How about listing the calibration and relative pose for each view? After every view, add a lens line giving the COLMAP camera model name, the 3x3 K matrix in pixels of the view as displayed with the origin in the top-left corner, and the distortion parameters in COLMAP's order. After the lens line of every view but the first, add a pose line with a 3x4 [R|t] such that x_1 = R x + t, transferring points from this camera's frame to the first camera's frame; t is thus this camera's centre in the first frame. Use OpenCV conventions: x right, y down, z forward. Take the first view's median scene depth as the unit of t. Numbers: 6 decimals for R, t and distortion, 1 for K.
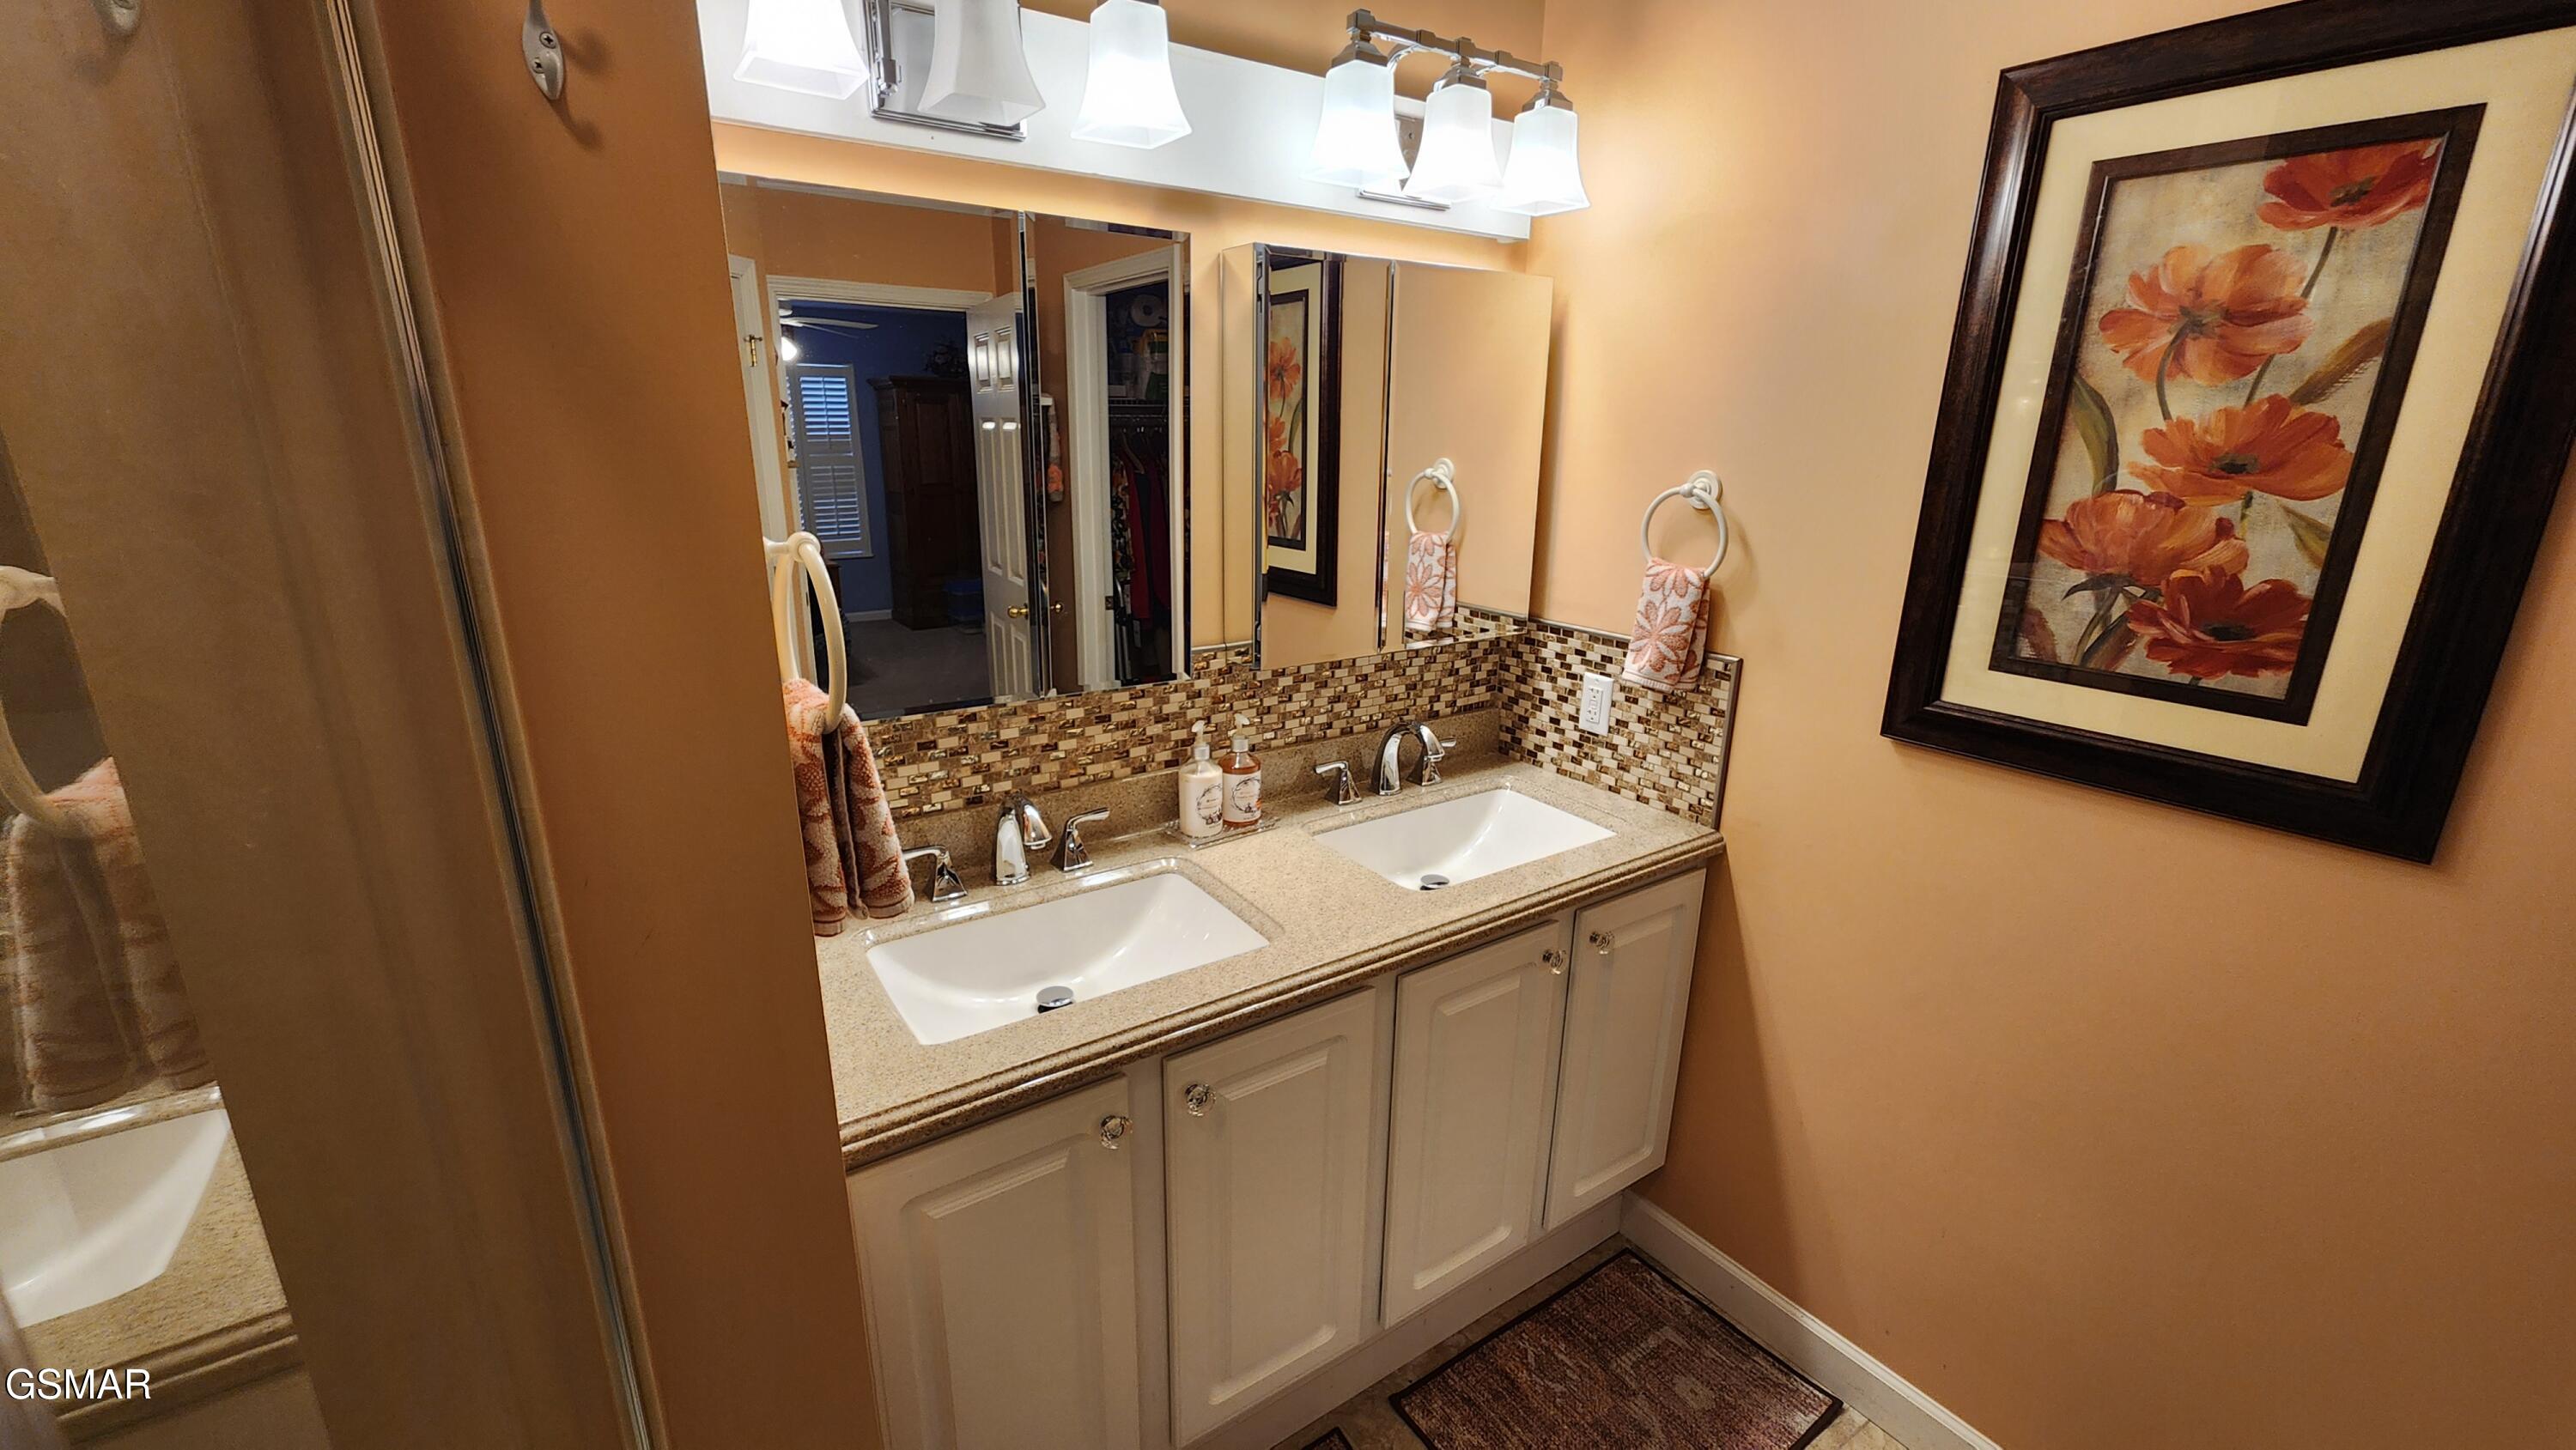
lens RADIAL K [[1057.8, 0, 1283.1], [0, 1057.8, 730.1], [0, 0, 1]] dist [-0.000674, 0.000001]
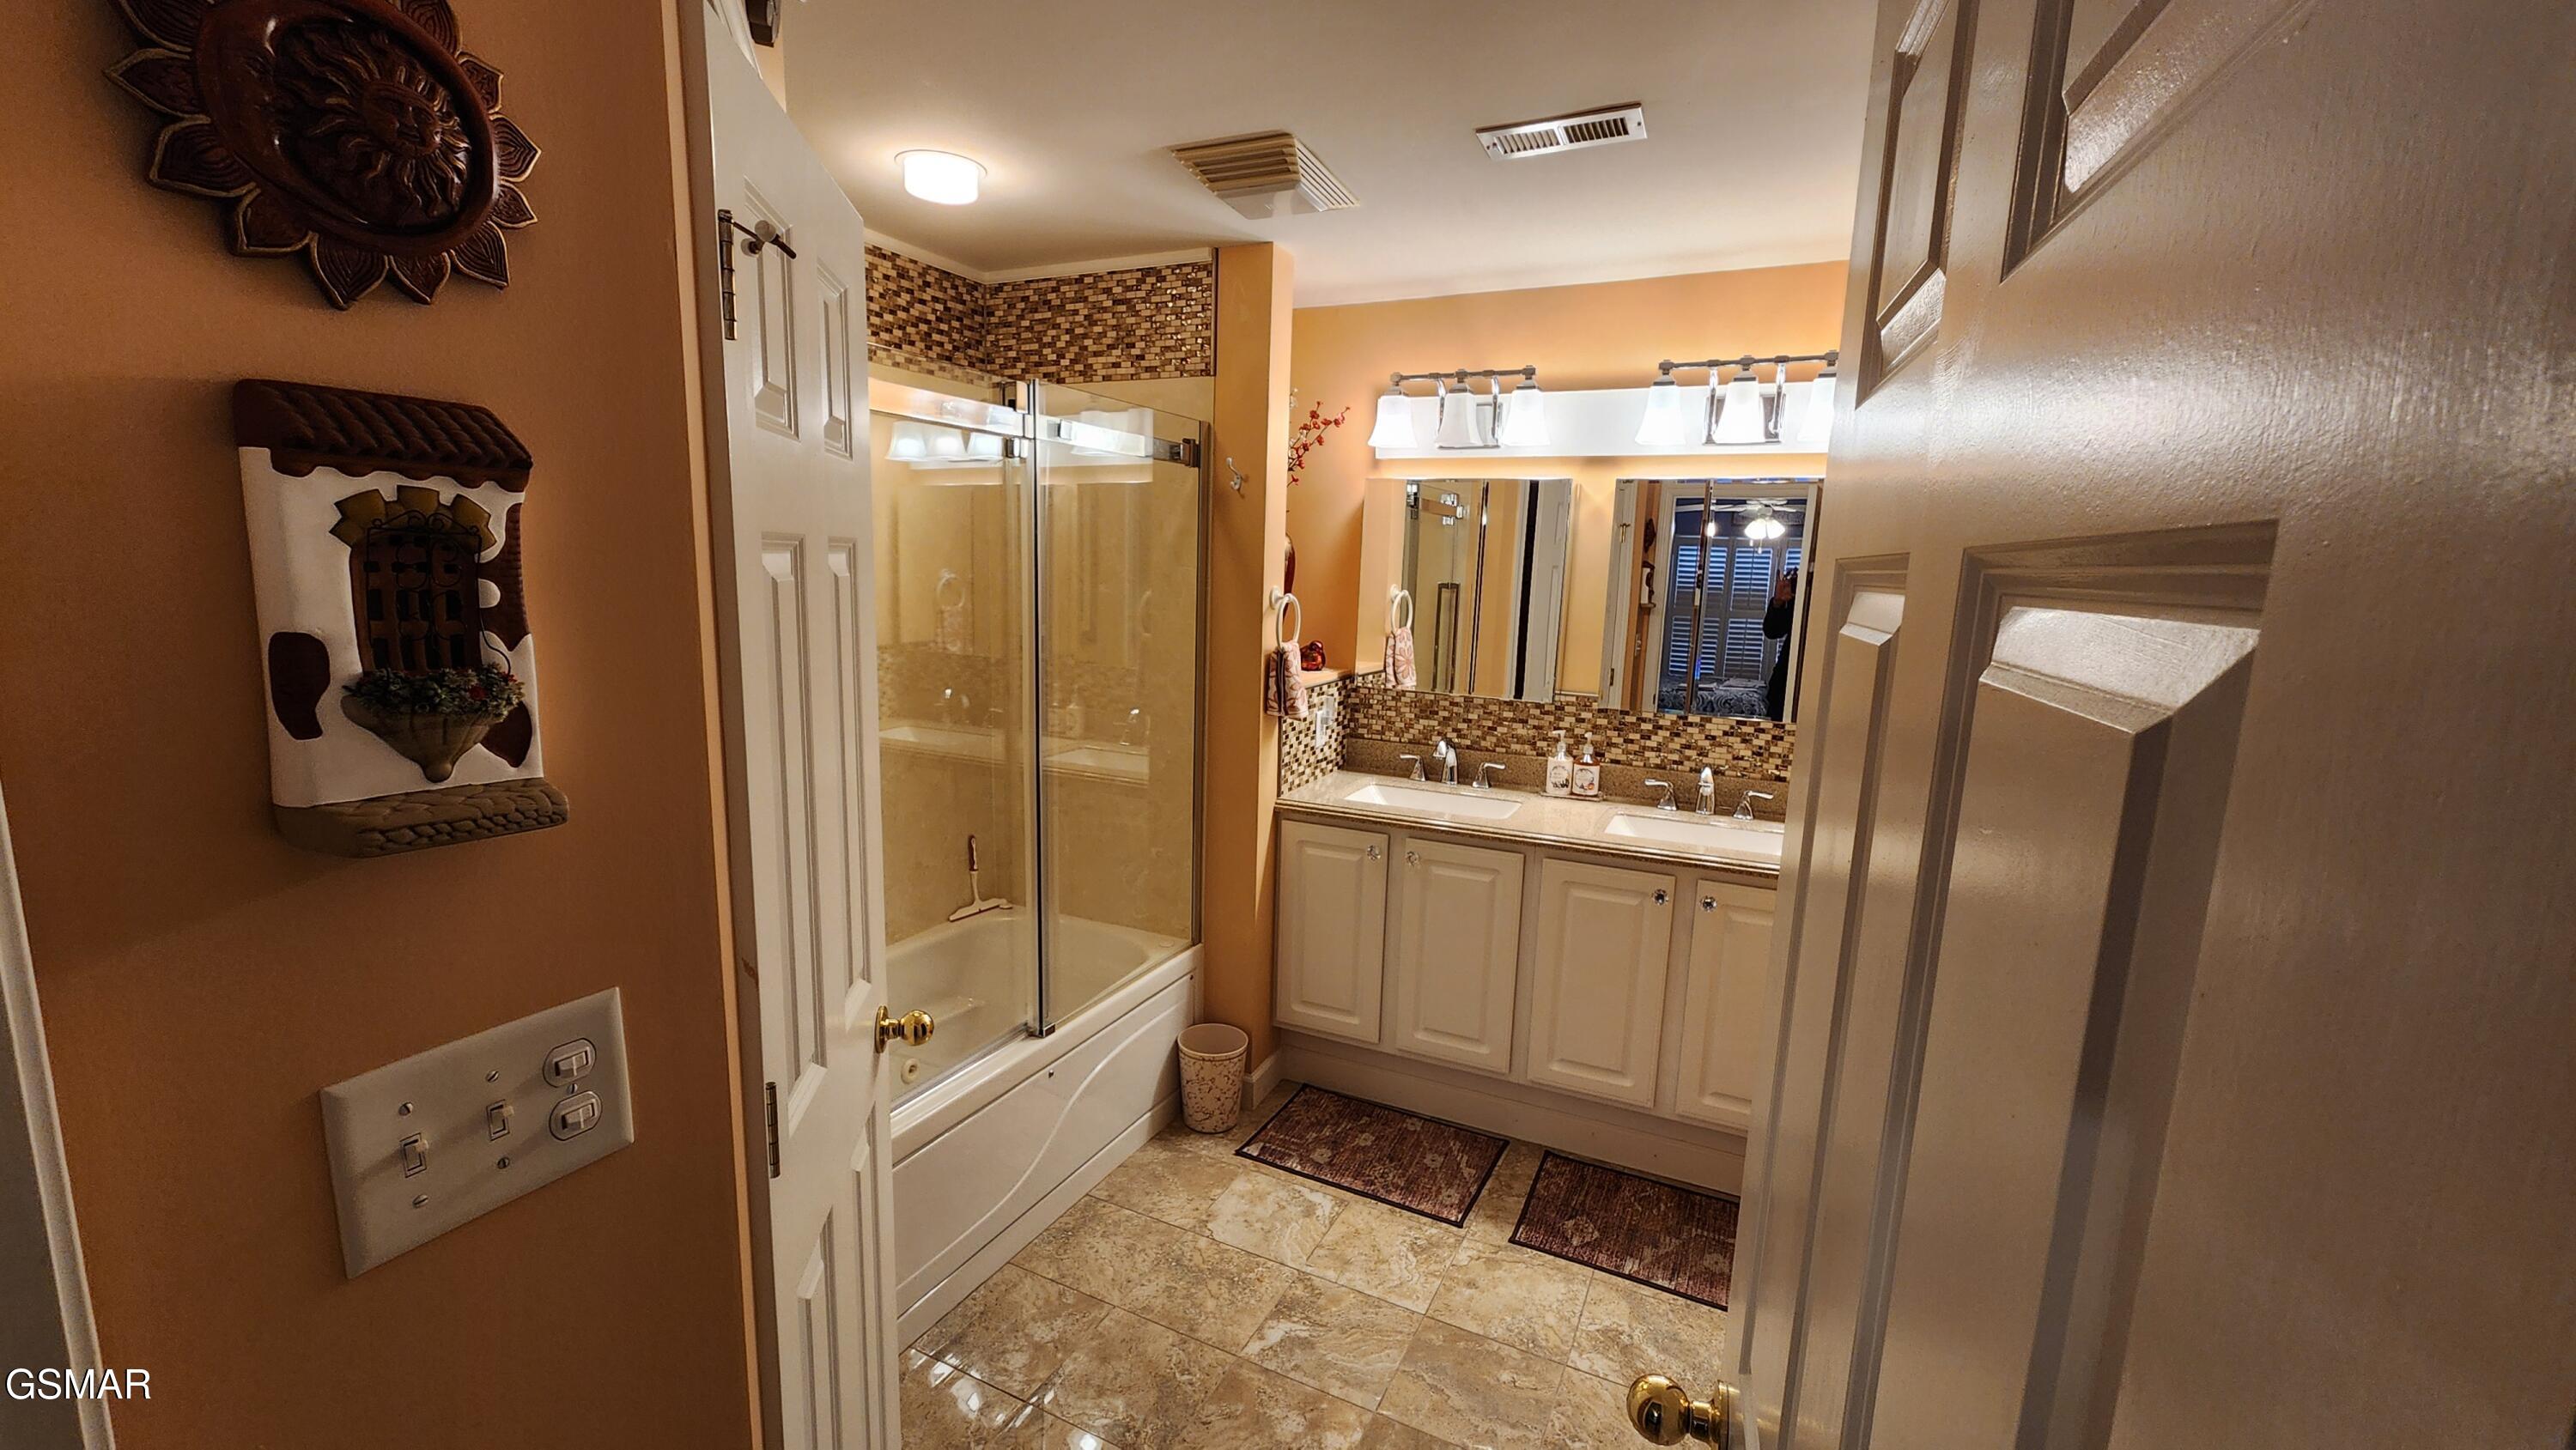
lens RADIAL K [[1057.8, 0, 1285.5], [0, 1057.8, 732.0], [0, 0, 1]] dist [-0.000674, 0.000001]
pose [[0.513073, 0.142913, -0.846364, 1.199590], [-0.260205, 0.965539, 0.005298, 0.107663], [0.817954, 0.217510, 0.532579, -0.347366]]
